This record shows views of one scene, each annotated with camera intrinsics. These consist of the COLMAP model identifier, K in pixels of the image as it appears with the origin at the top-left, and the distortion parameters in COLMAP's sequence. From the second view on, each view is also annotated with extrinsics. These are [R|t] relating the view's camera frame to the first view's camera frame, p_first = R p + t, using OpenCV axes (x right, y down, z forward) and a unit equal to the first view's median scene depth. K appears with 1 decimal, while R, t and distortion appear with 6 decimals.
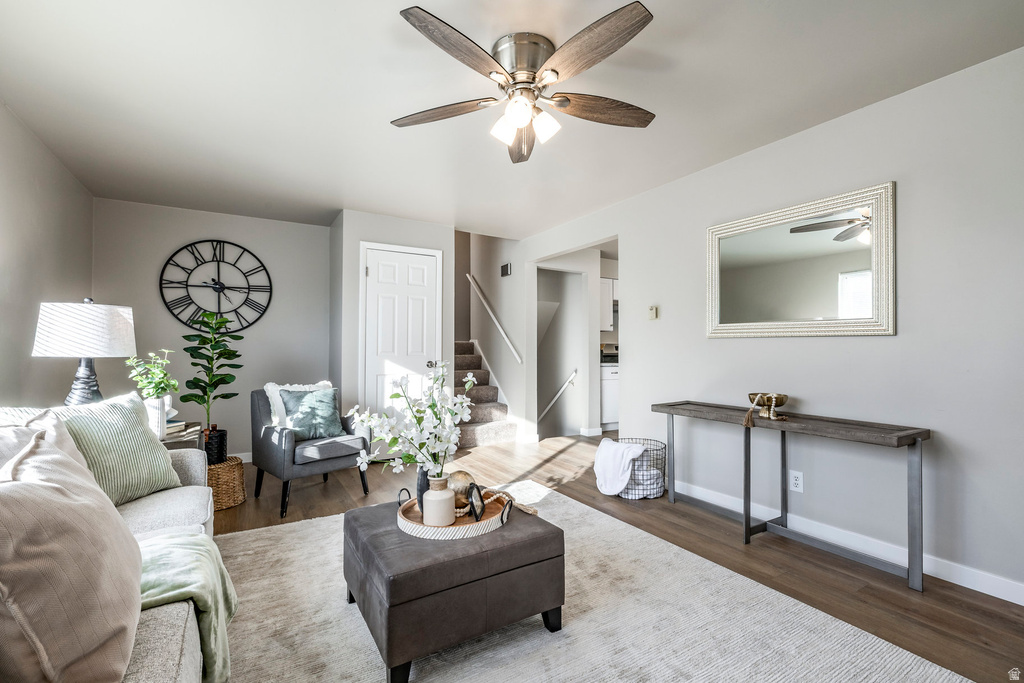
lens RADIAL K [[469.6, 0, 528.0], [0, 469.6, 343.6], [0, 0, 1]] dist [-0.000152, -0.000032]
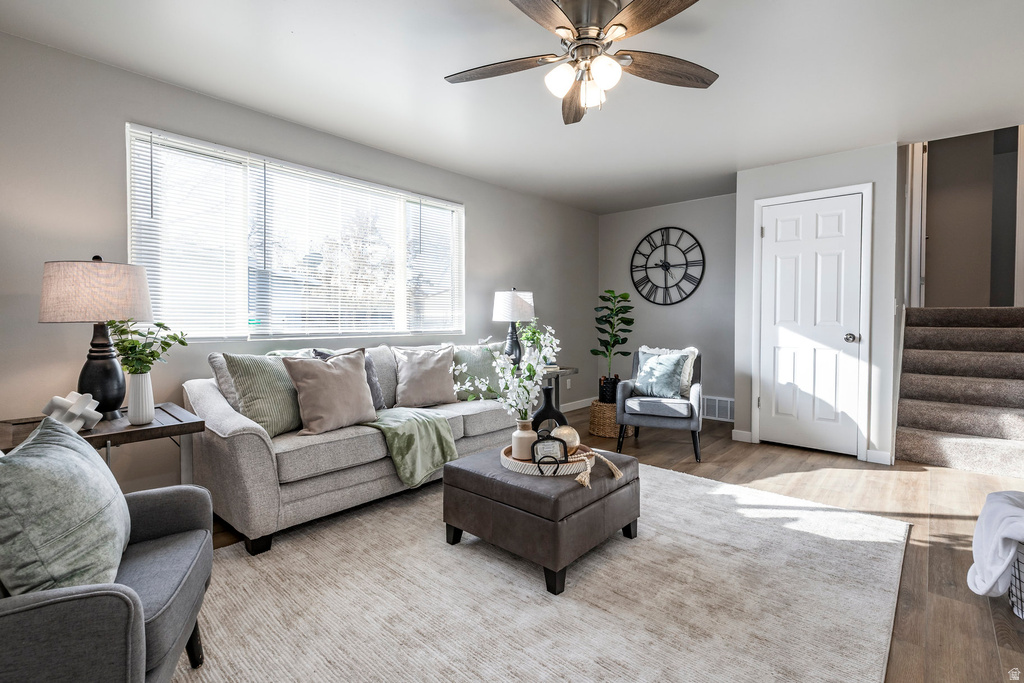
lens RADIAL K [[486.2, 0, 507.0], [0, 486.2, 326.2], [0, 0, 1]] dist [-0.001096, -0.000088]
pose [[0.258602, 0.014961, -0.965868, 0.459573], [0.008197, 0.999810, 0.017682, 0.008764], [0.965949, -0.012490, 0.258430, 0.286487]]
